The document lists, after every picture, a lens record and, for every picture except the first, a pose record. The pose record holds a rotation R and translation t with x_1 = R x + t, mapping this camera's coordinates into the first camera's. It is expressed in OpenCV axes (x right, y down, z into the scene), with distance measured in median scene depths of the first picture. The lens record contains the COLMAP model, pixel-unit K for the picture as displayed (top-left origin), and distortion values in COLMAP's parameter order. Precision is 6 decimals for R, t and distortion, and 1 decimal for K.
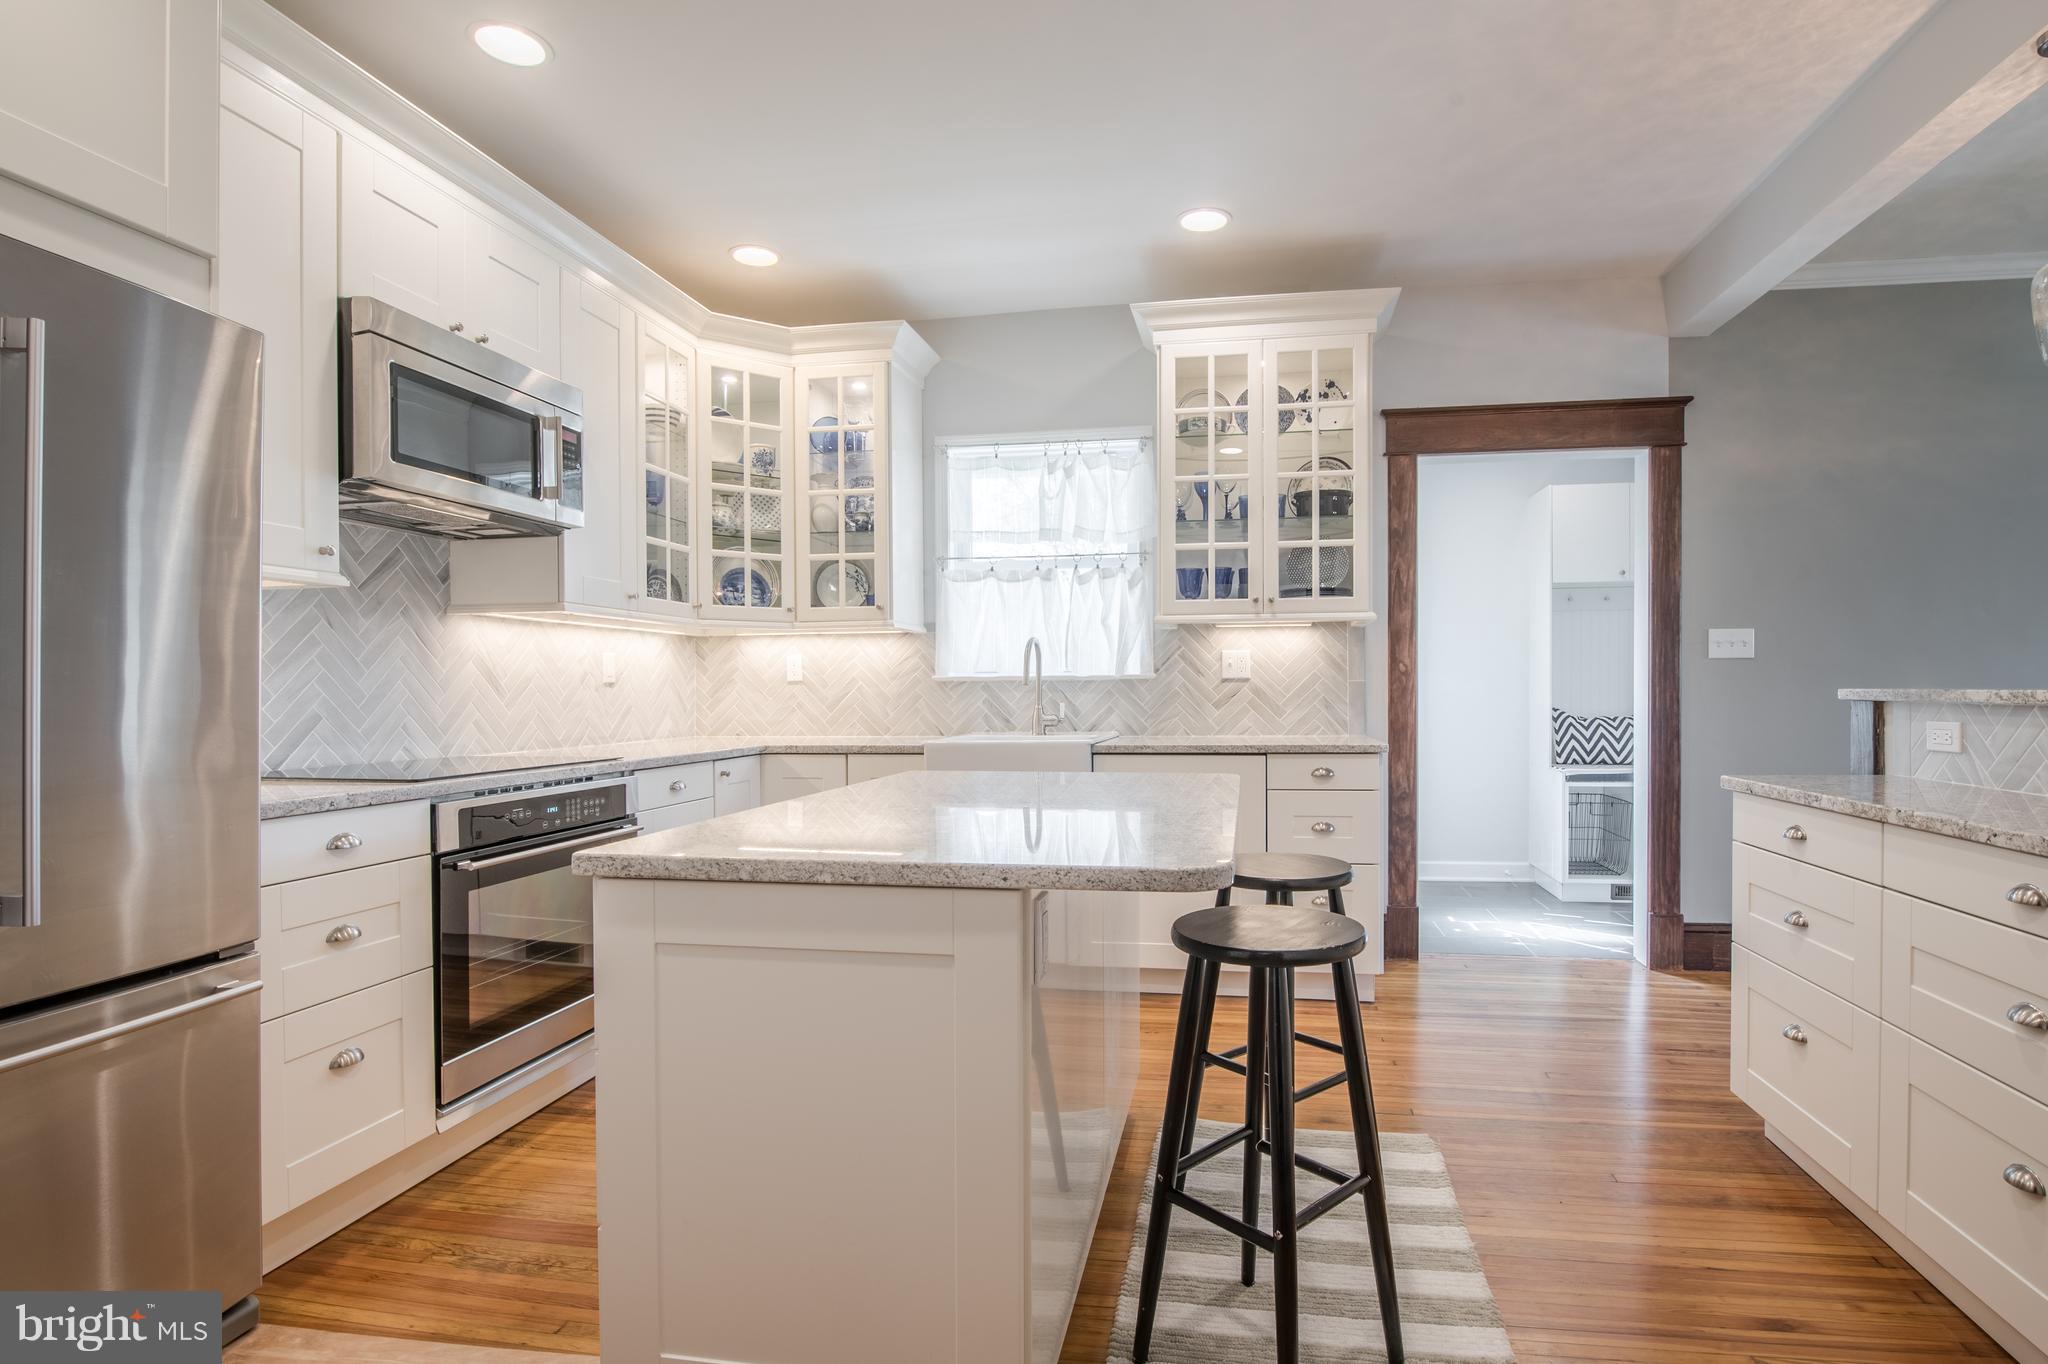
lens RADIAL K [[1004.8, 0, 1081.9], [0, 1004.8, 700.6], [0, 0, 1]] dist [-0.020060, -0.001005]
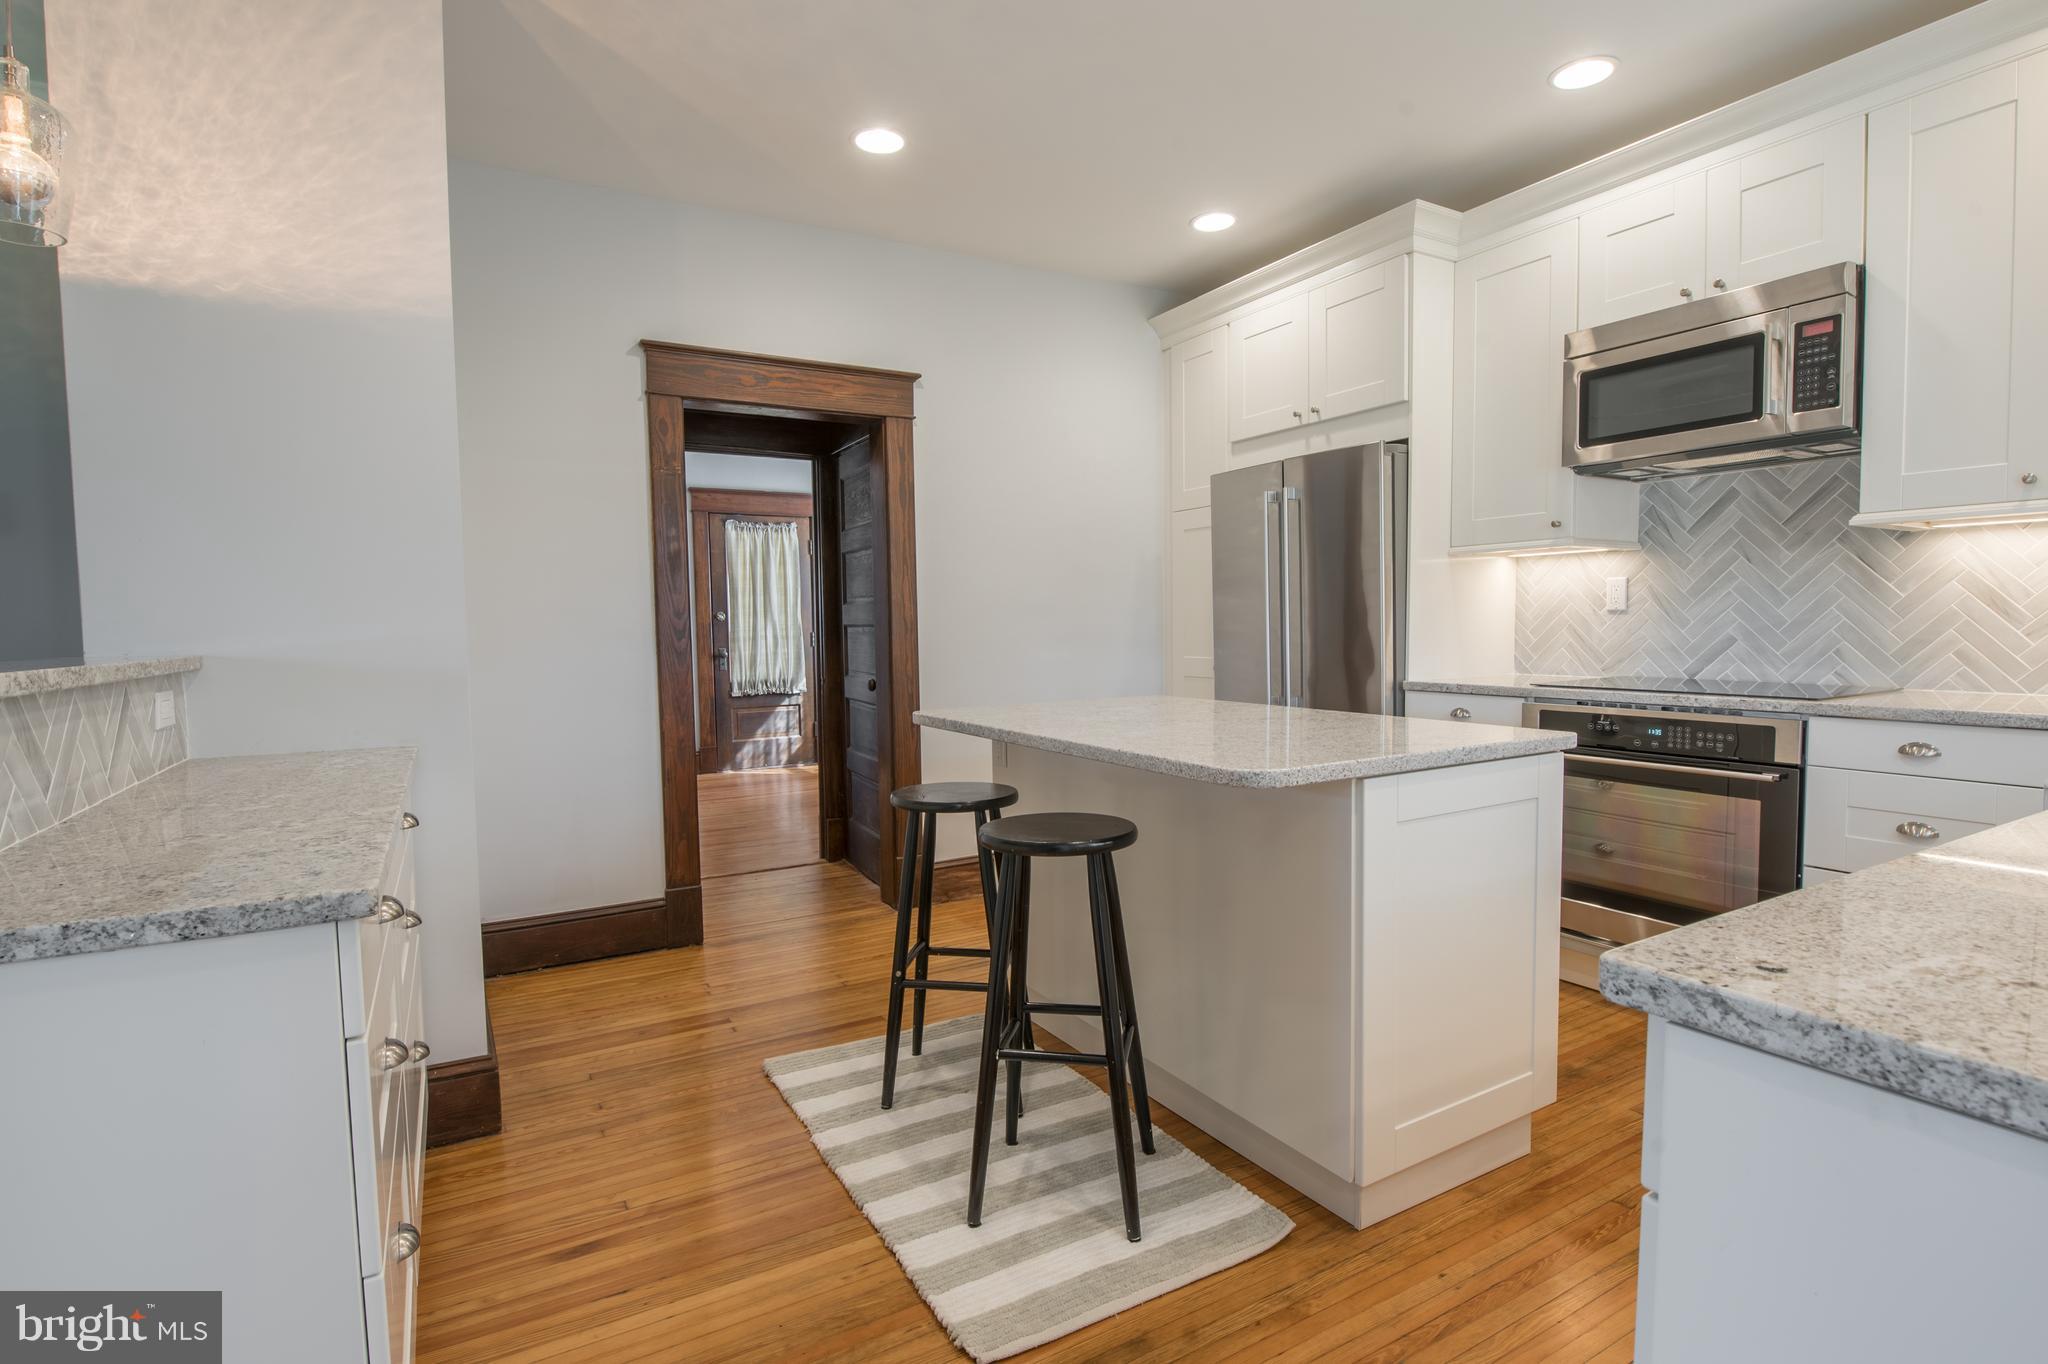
lens RADIAL K [[988.4, 0, 1083.6], [0, 988.4, 679.8], [0, 0, 1]] dist [-0.014513, -0.004550]
pose [[-0.743848, 0.056496, -0.665957, 0.437161], [0.013022, 0.997457, 0.070074, -0.019759], [0.668222, 0.043452, -0.742692, 0.960085]]
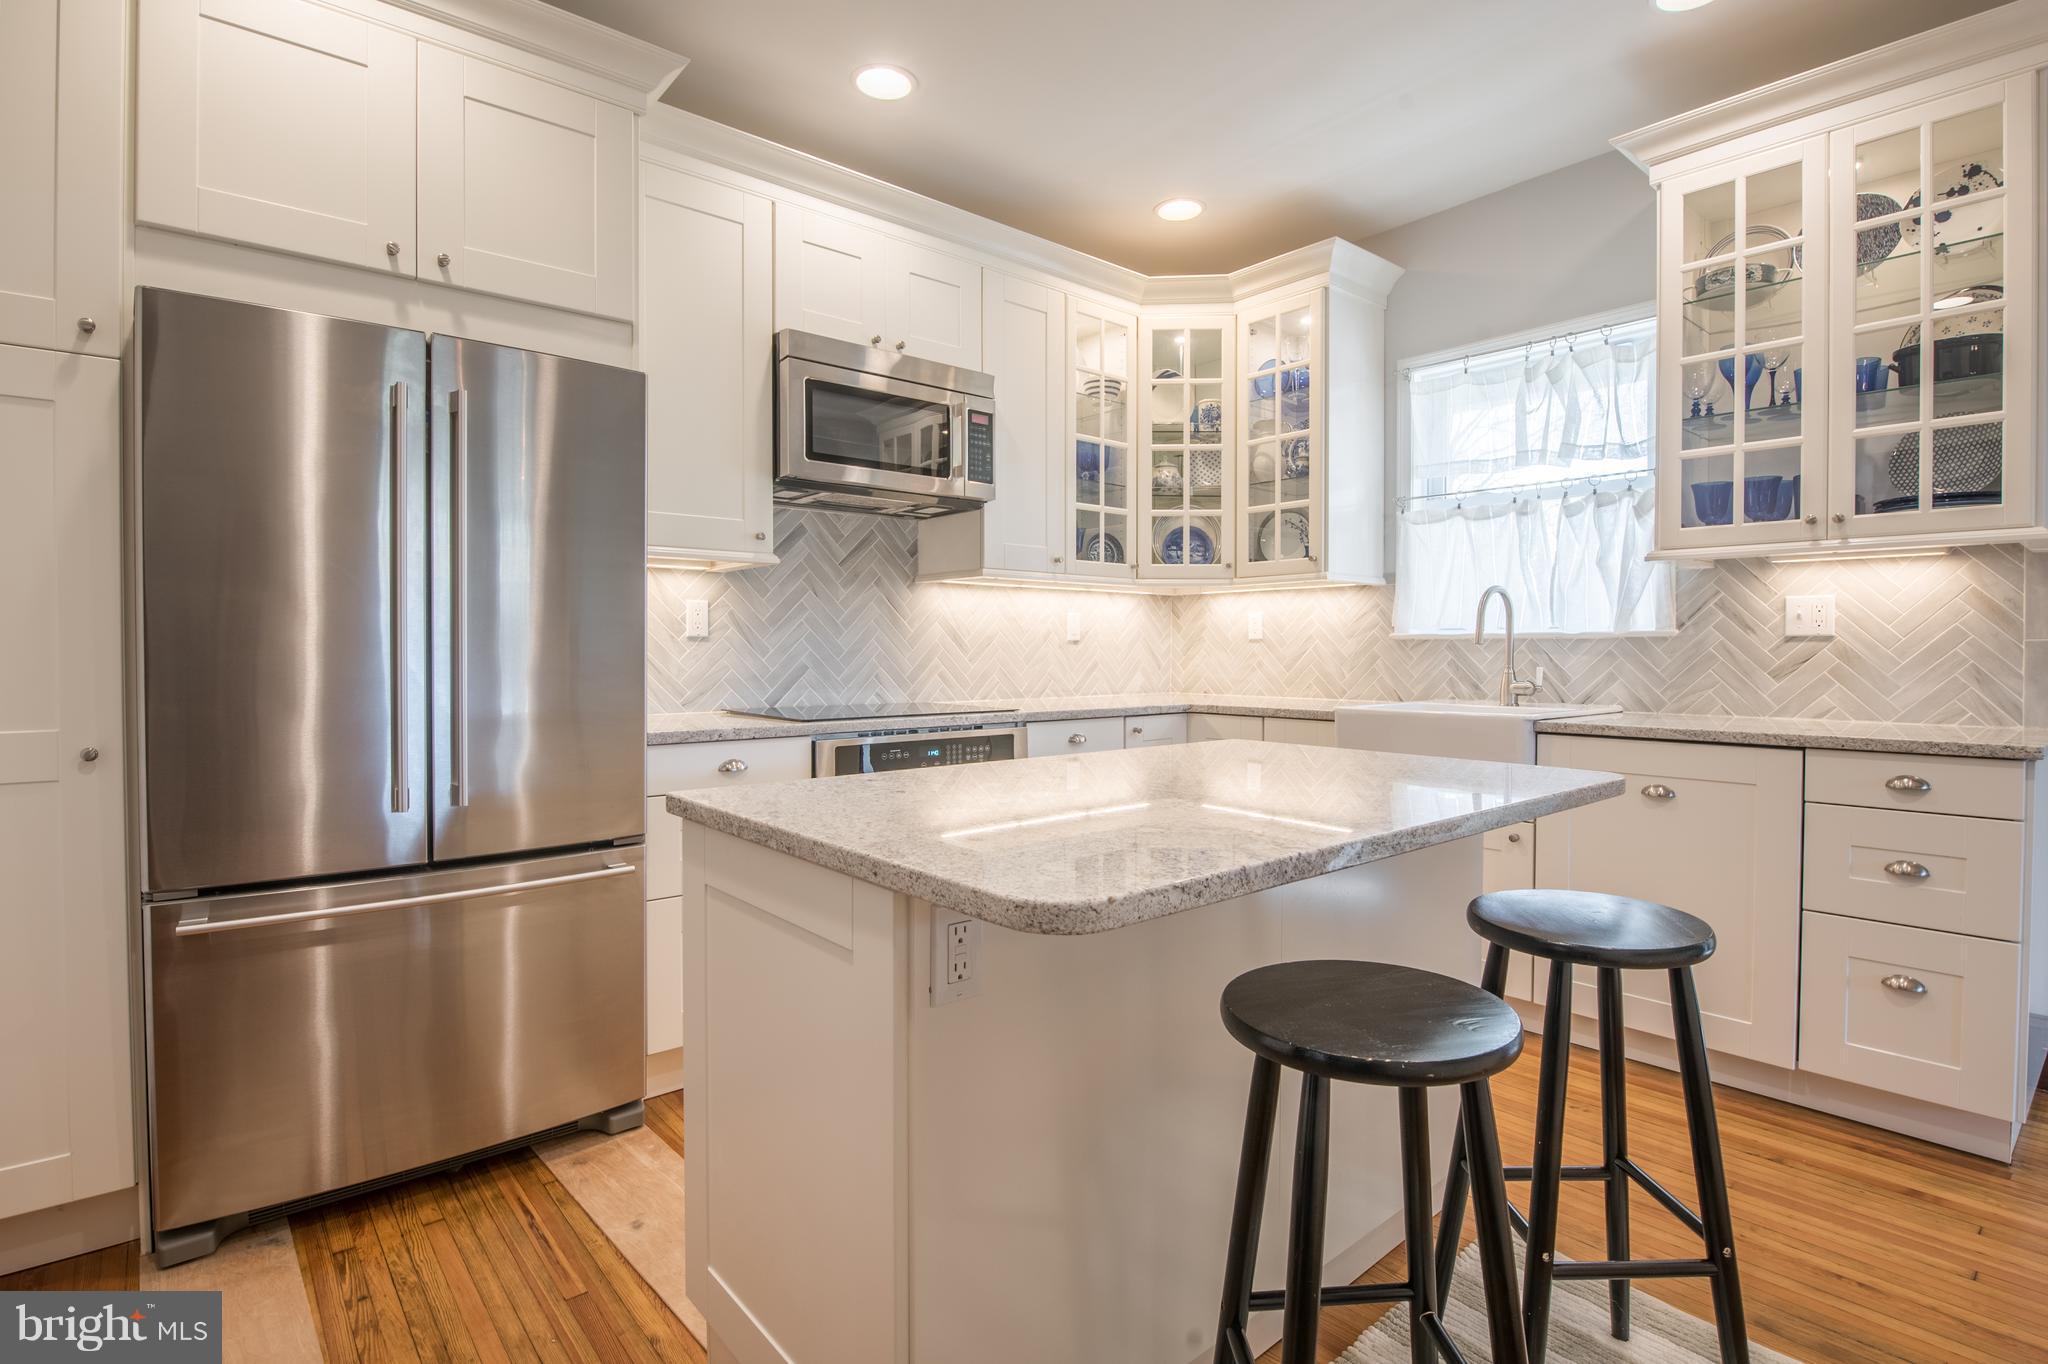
lens RADIAL K [[988.4, 0, 1045.3], [0, 988.4, 666.5], [0, 0, 1]] dist [-0.014513, -0.004550]
pose [[0.766563, 0.018614, -0.641899, 0.199063], [-0.013115, 0.999825, 0.013332, -0.003594], [0.642035, -0.001801, 0.766673, 0.159878]]
